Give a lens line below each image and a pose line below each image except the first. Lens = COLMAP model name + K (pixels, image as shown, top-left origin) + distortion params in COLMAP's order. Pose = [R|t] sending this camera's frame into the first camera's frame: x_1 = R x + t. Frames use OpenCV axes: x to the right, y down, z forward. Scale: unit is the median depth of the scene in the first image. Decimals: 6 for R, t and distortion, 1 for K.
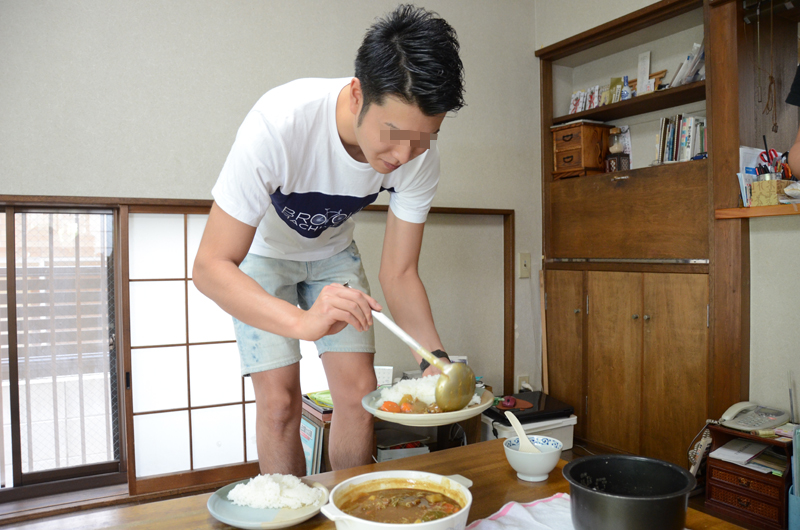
lens RADIAL K [[615.9, 0, 400.0], [0, 615.9, 265.0], [0, 0, 1]] dist [-0.167219, 0.118130]
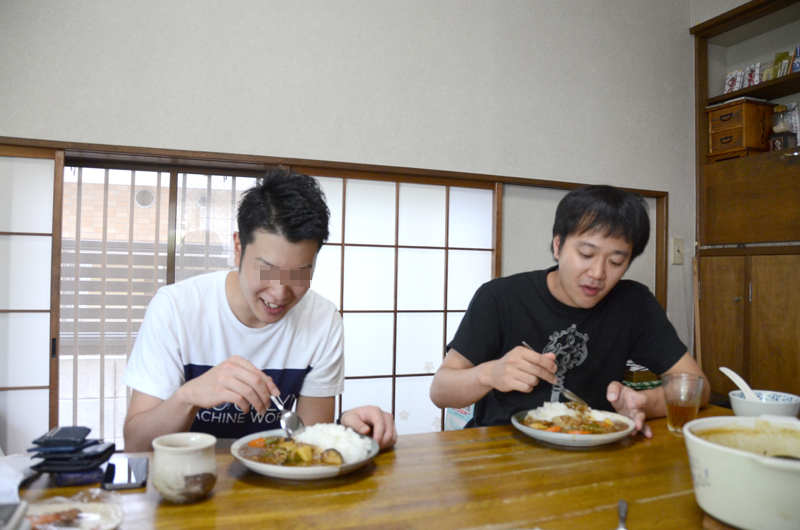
lens RADIAL K [[615.9, 0, 400.0], [0, 615.9, 265.0], [0, 0, 1]] dist [-0.167219, 0.118130]
pose [[0.989480, 0.025193, -0.142461, -0.092570], [-0.029637, 0.999135, -0.029161, 0.063674], [0.141603, 0.033077, 0.989371, 0.024056]]
